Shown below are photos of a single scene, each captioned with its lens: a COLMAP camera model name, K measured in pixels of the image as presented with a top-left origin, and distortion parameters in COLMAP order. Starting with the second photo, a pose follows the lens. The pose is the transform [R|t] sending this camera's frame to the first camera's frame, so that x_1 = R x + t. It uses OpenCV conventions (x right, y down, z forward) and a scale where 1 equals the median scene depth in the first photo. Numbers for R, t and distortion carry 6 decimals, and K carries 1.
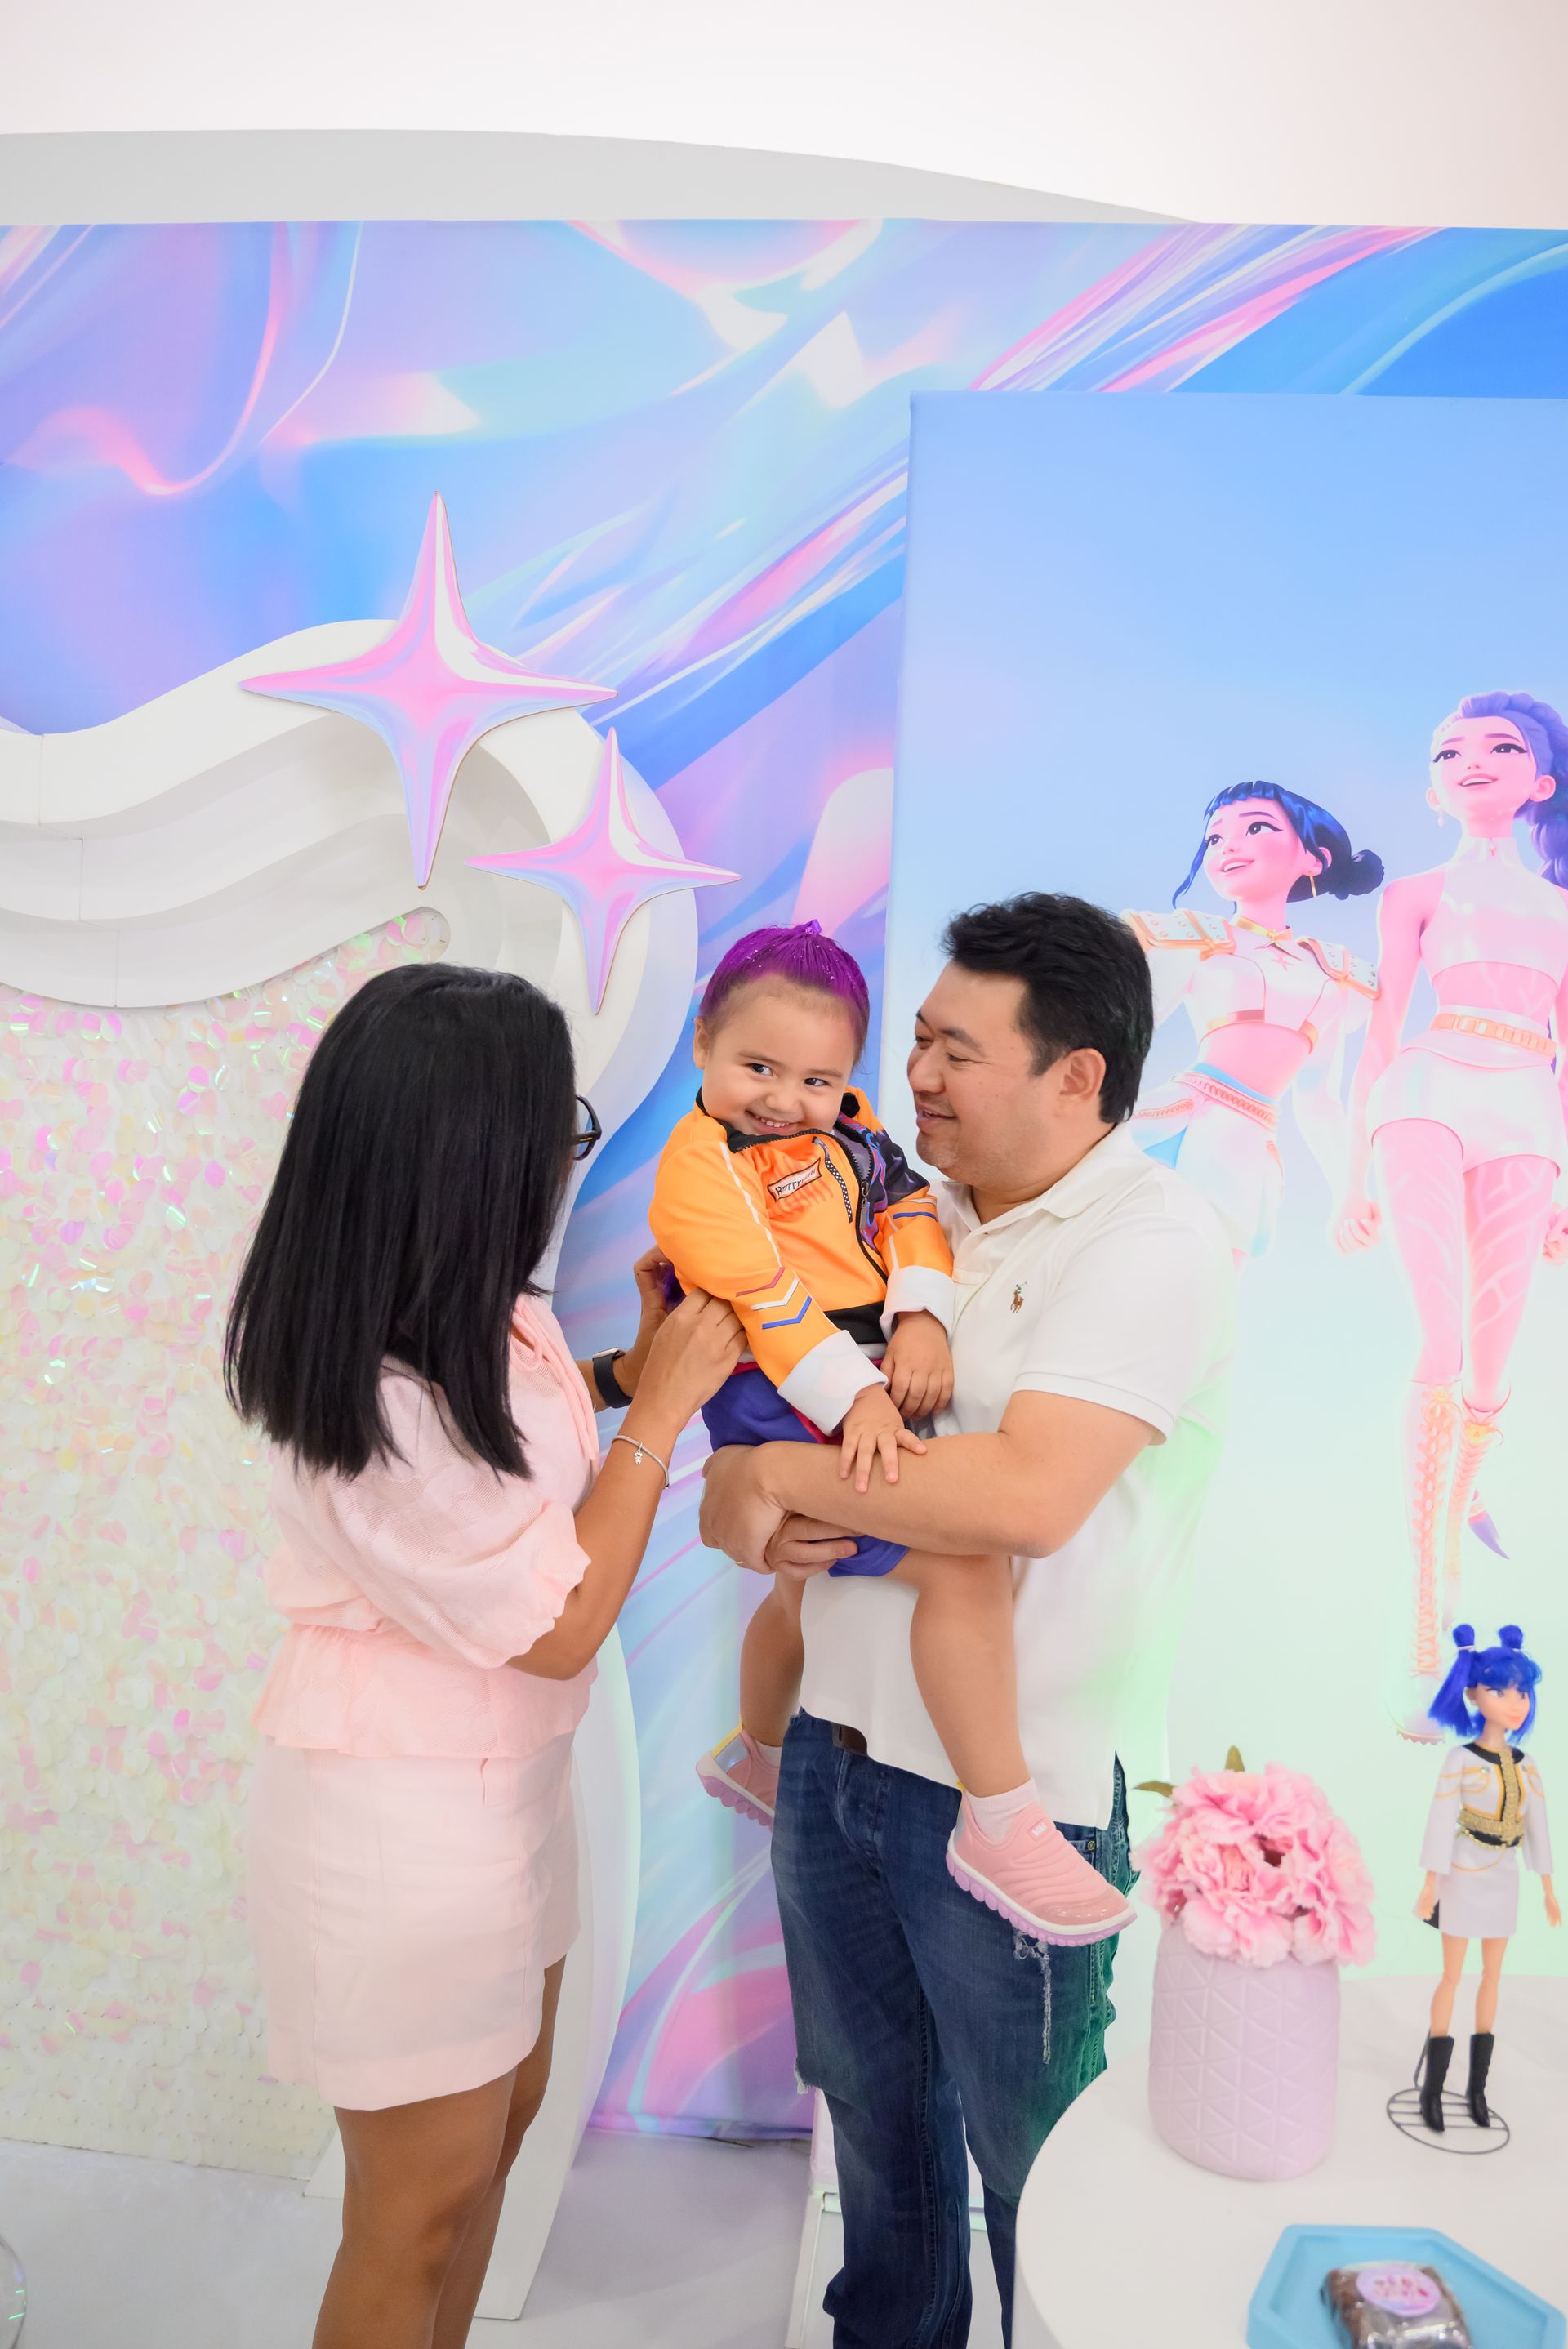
lens RADIAL K [[1739.0, 0, 792.2], [0, 1739.0, 1167.1], [0, 0, 1]] dist [-0.001397, -0.011011]
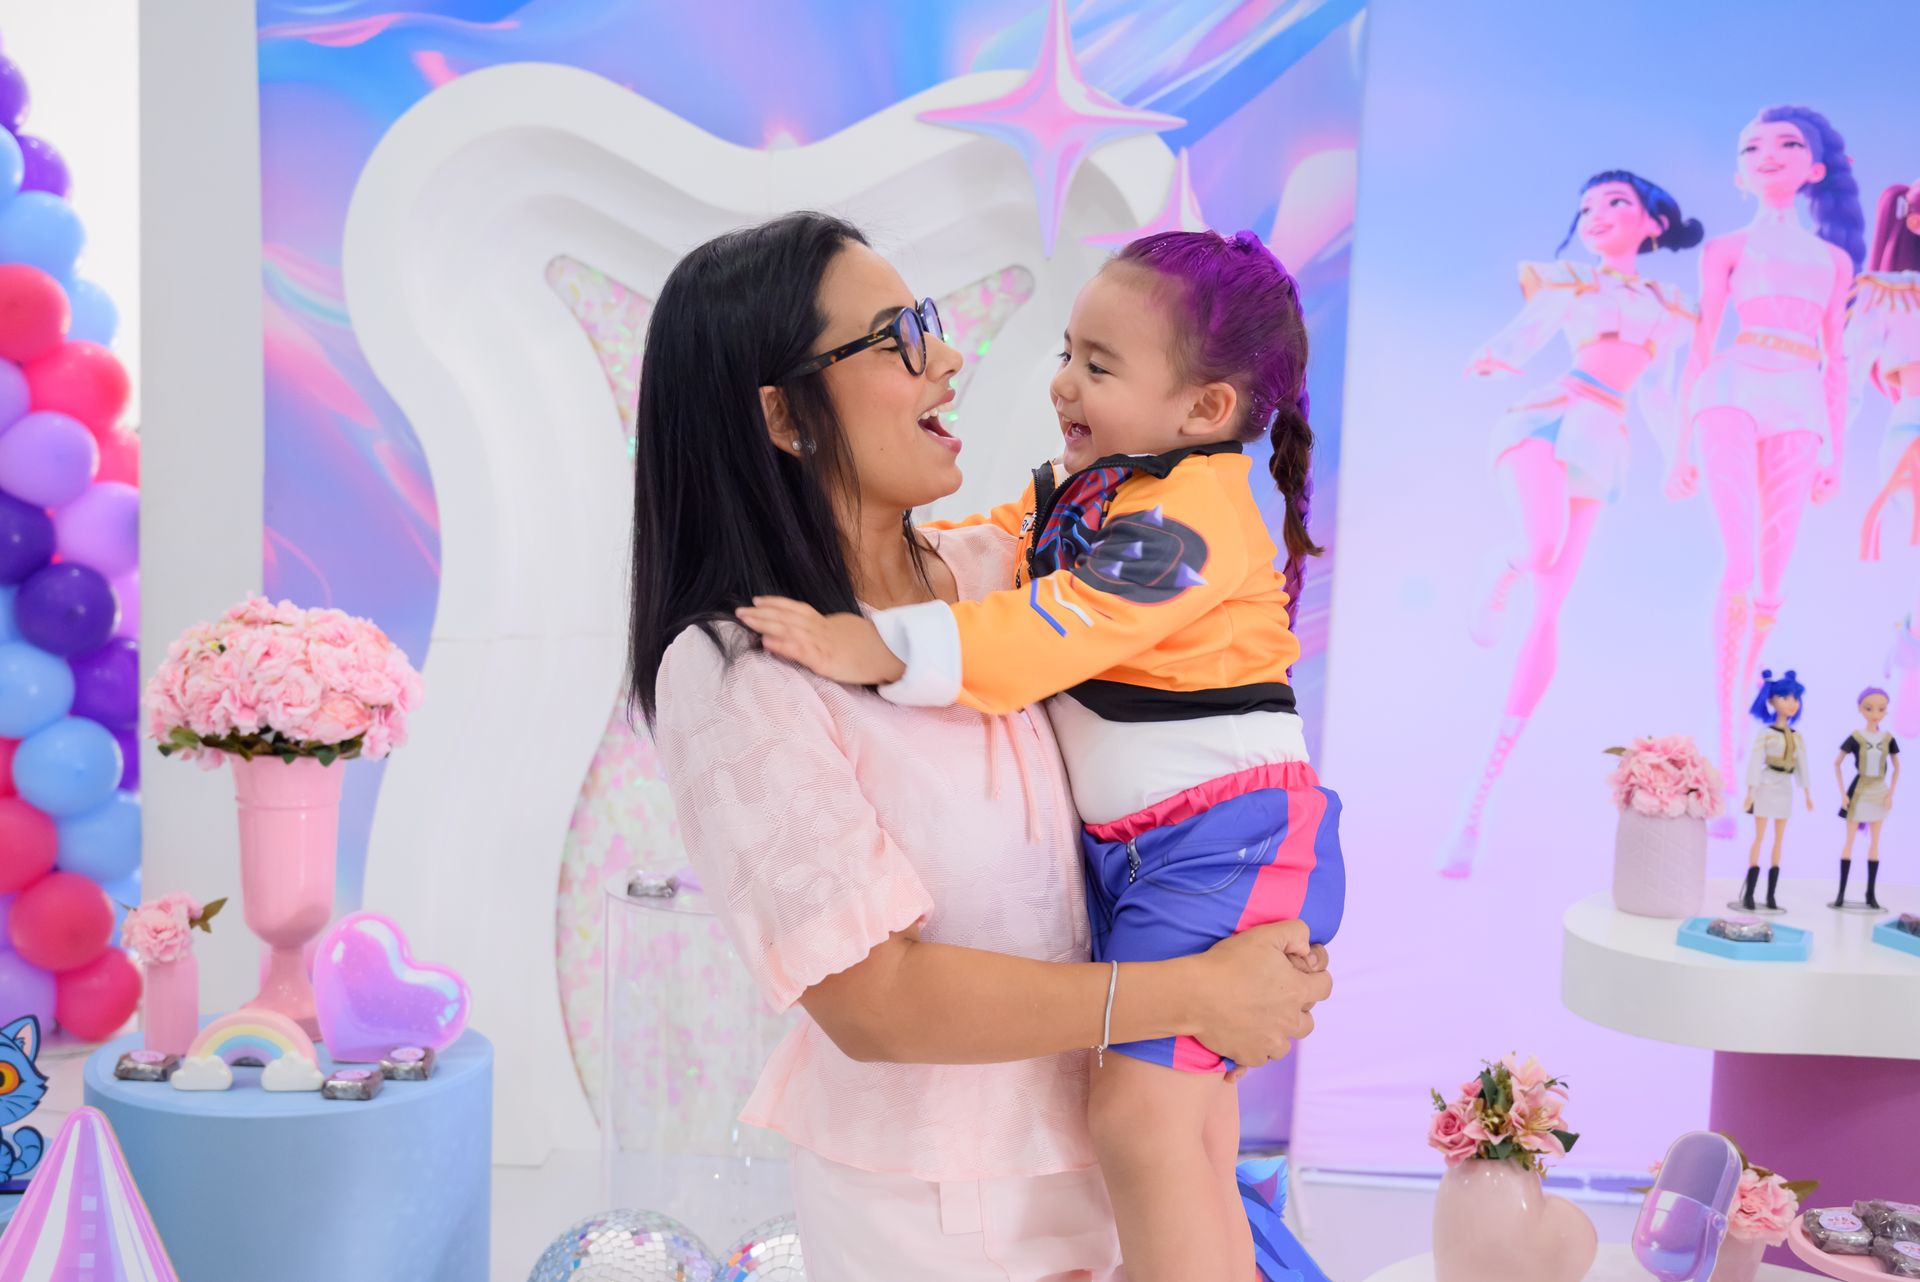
lens RADIAL K [[2165.9, 0, 927.2], [0, 2165.9, 643.8], [0, 0, 1]] dist [-0.007359, 0.040115]
pose [[0.999630, -0.019633, 0.018843, -0.336911], [0.017948, 0.996153, 0.085779, 0.002621], [-0.020455, -0.085409, 0.996136, -0.785696]]
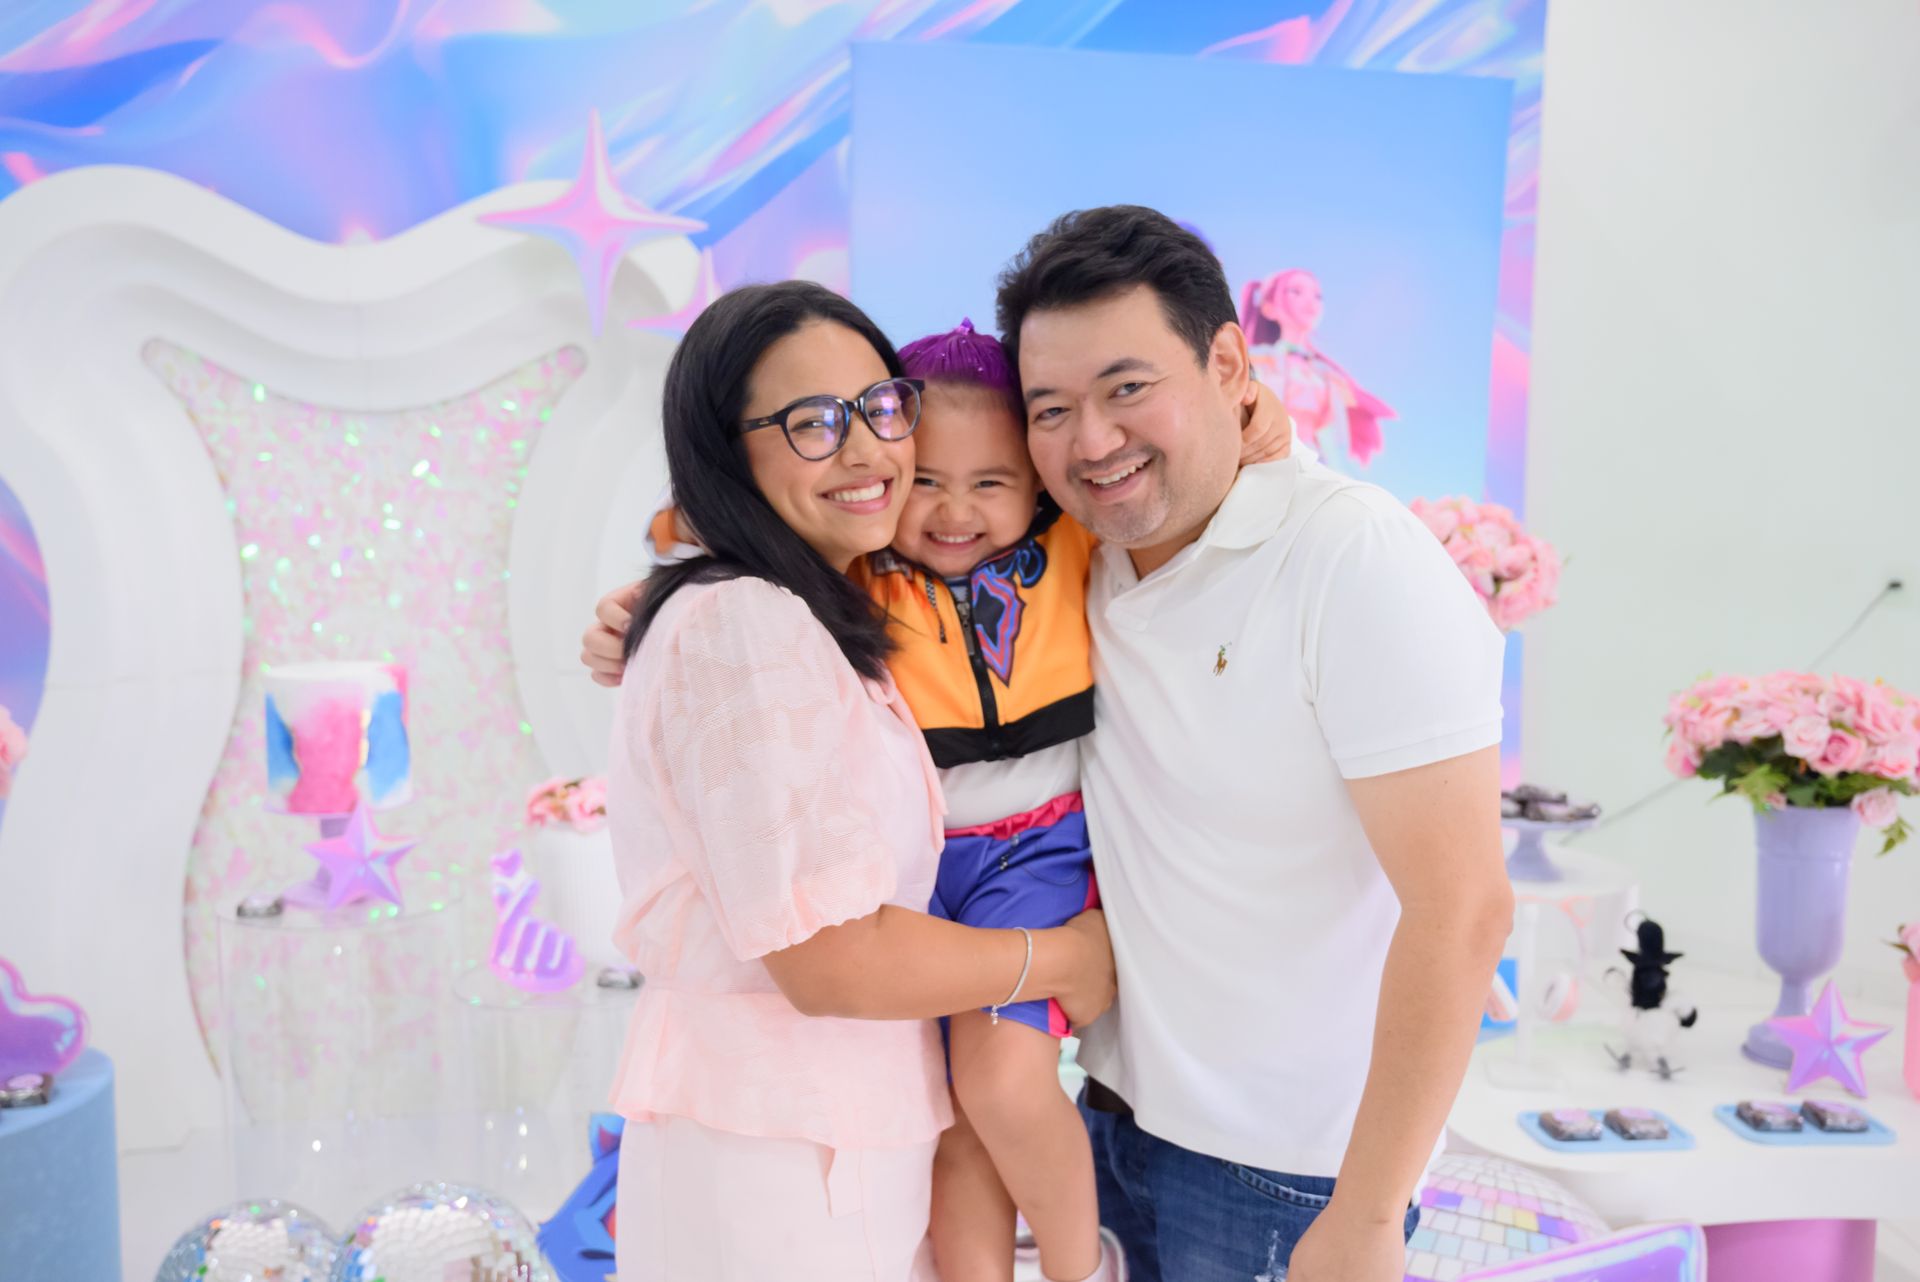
lens RADIAL K [[1706.9, 0, 960.0], [0, 1706.9, 641.0], [0, 0, 1]] dist [-0.005580, 0.011888]
pose [[0.961621, -0.068468, 0.265701, -0.320747], [0.043785, 0.994249, 0.097737, -0.012272], [-0.270865, -0.082352, 0.959088, -0.710038]]
